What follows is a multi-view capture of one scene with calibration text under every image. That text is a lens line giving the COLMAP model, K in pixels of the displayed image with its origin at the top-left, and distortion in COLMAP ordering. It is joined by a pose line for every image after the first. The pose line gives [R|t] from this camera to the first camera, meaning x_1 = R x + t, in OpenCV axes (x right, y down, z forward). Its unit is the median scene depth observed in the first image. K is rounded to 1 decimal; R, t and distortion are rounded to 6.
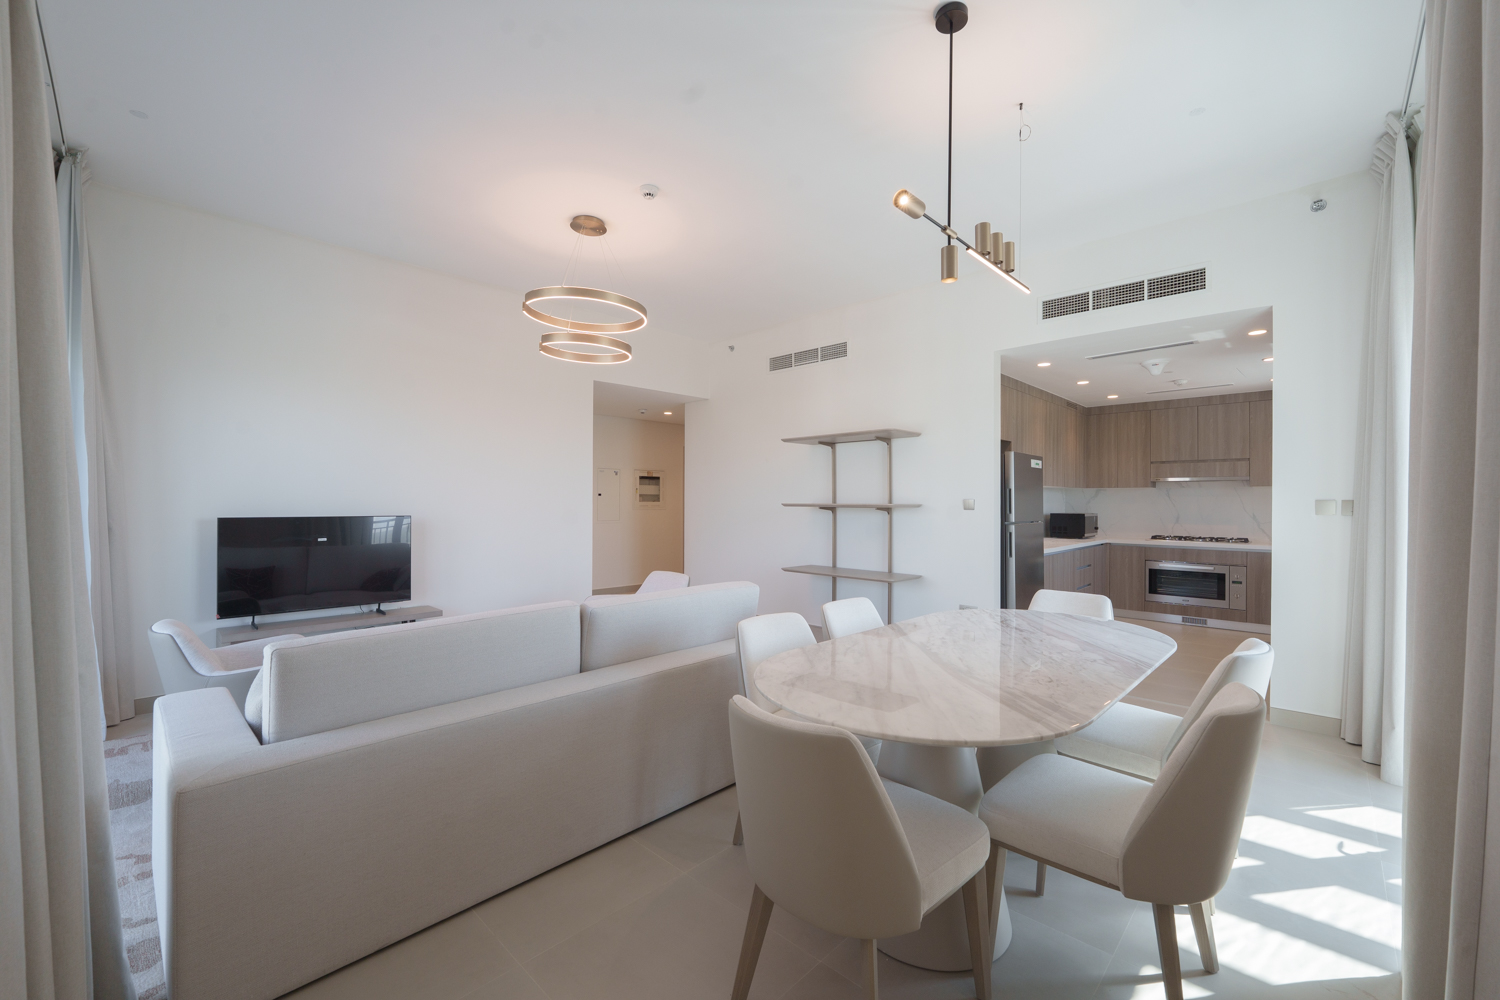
lens RADIAL K [[607.7, 0, 764.3], [0, 607.7, 502.0], [0, 0, 1]] dist [-0.018663, -0.000363]
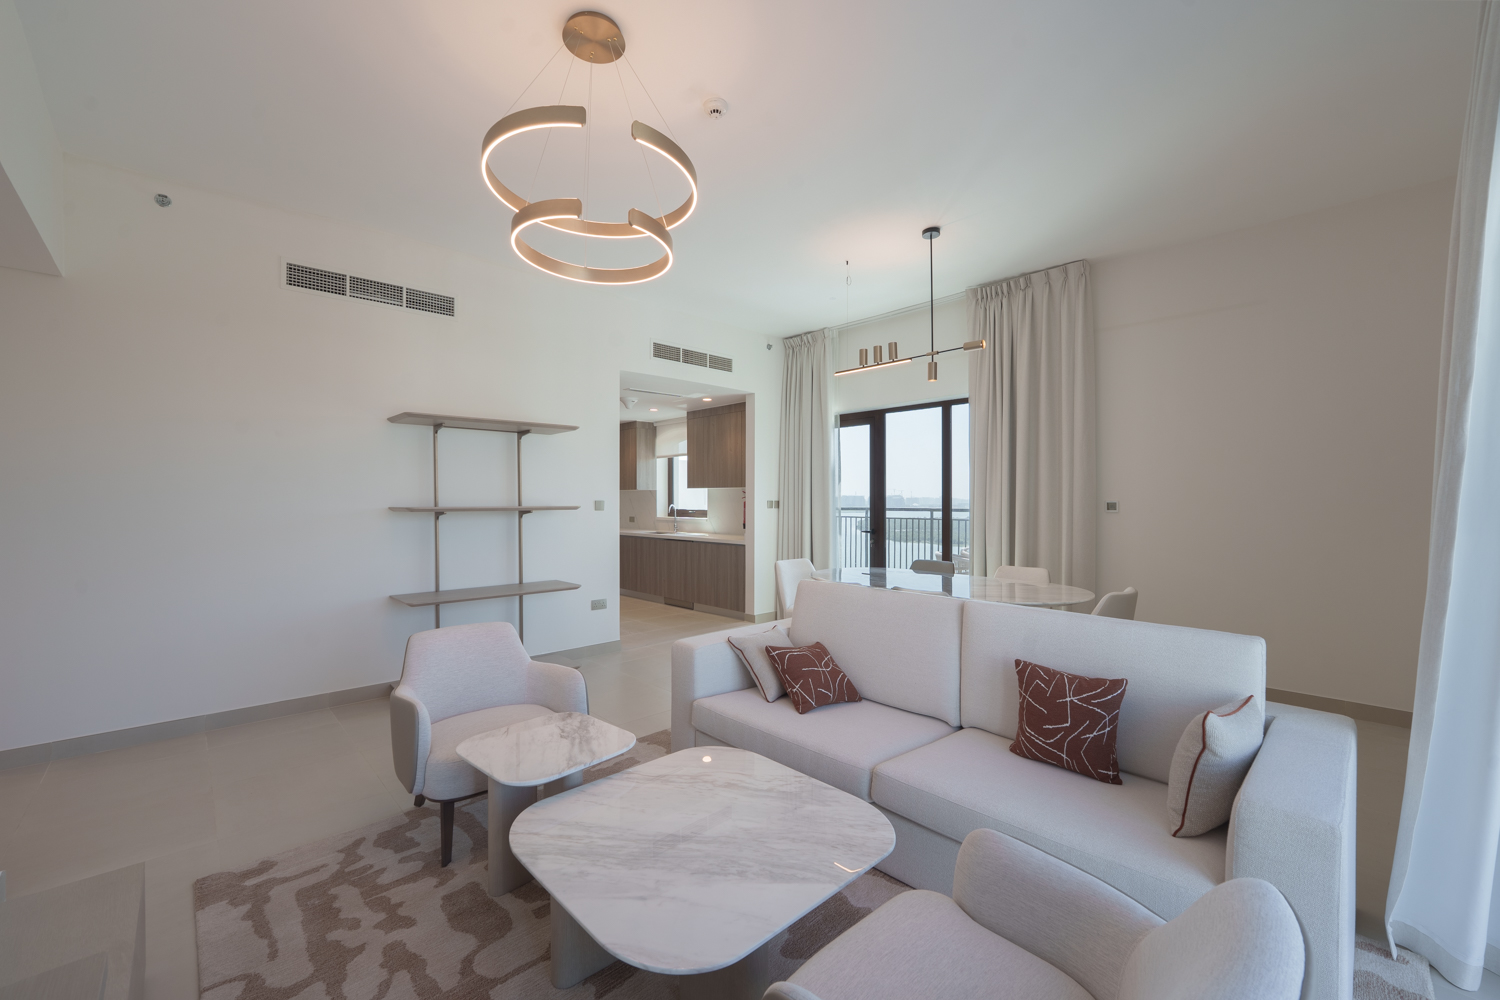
lens RADIAL K [[607.7, 0, 739.1], [0, 607.7, 496.9], [0, 0, 1]] dist [-0.018663, -0.000363]
pose [[0.051917, -0.002347, 0.998649, -0.544938], [0.000703, 0.999997, 0.002314, -0.009481], [-0.998651, 0.000582, 0.051919, 0.524328]]
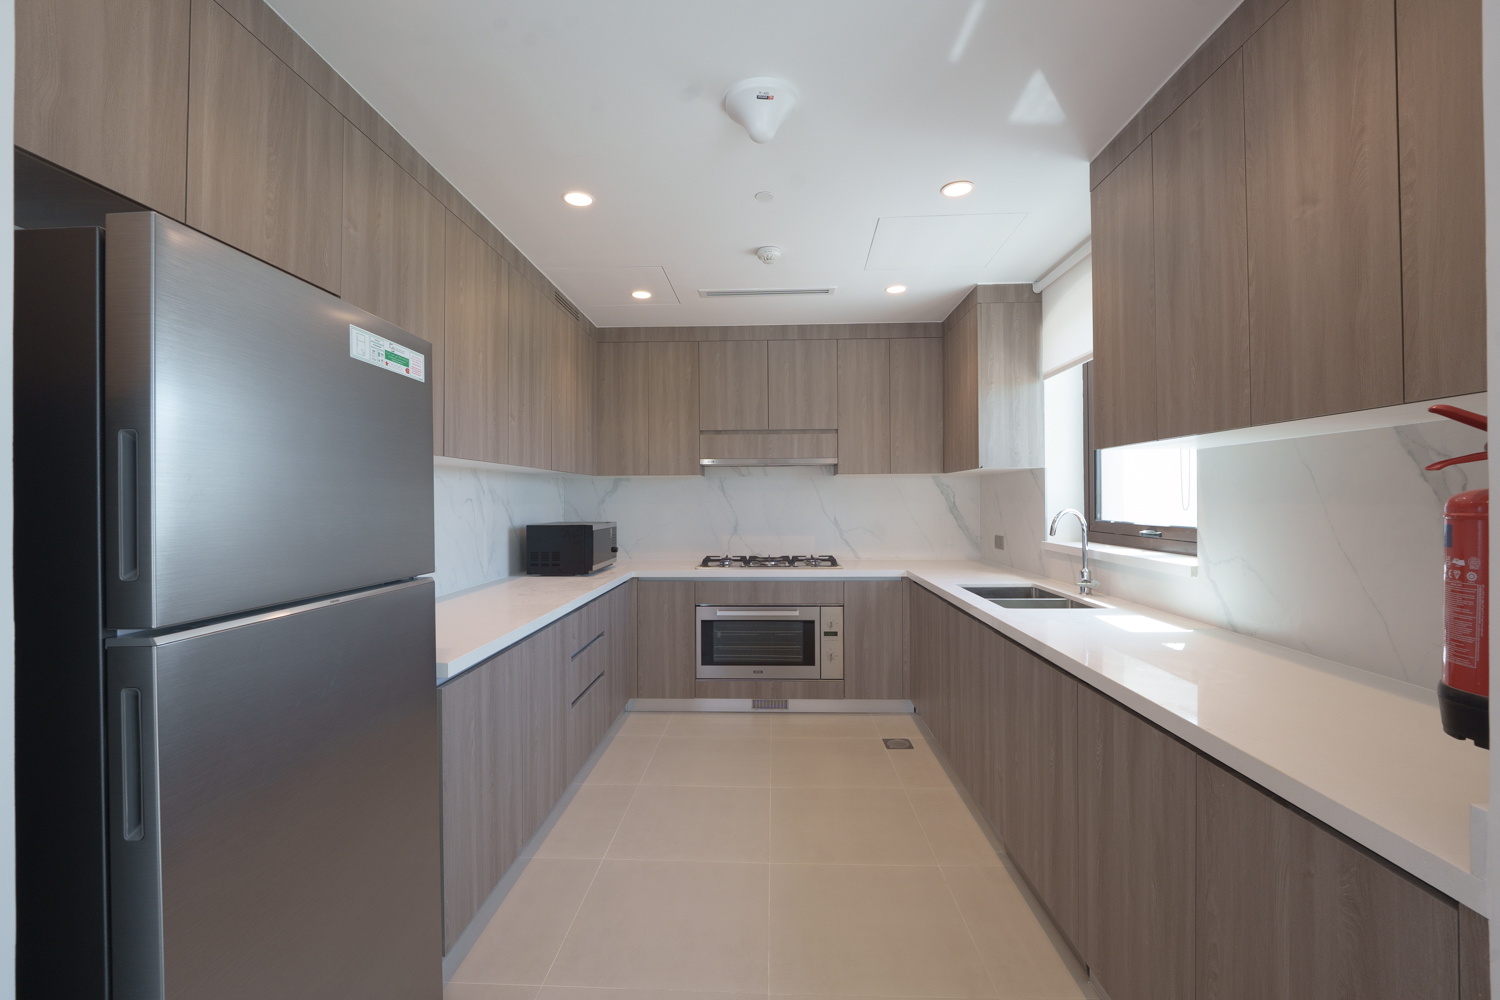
lens RADIAL K [[607.7, 0, 752.2], [0, 607.7, 498.0], [0, 0, 1]] dist [-0.018663, -0.000363]
pose [[0.744611, 0.005218, 0.667478, 0.313007], [0.008375, 0.999818, -0.017158, 0.008584], [-0.667446, 0.018366, 0.744432, 0.575873]]
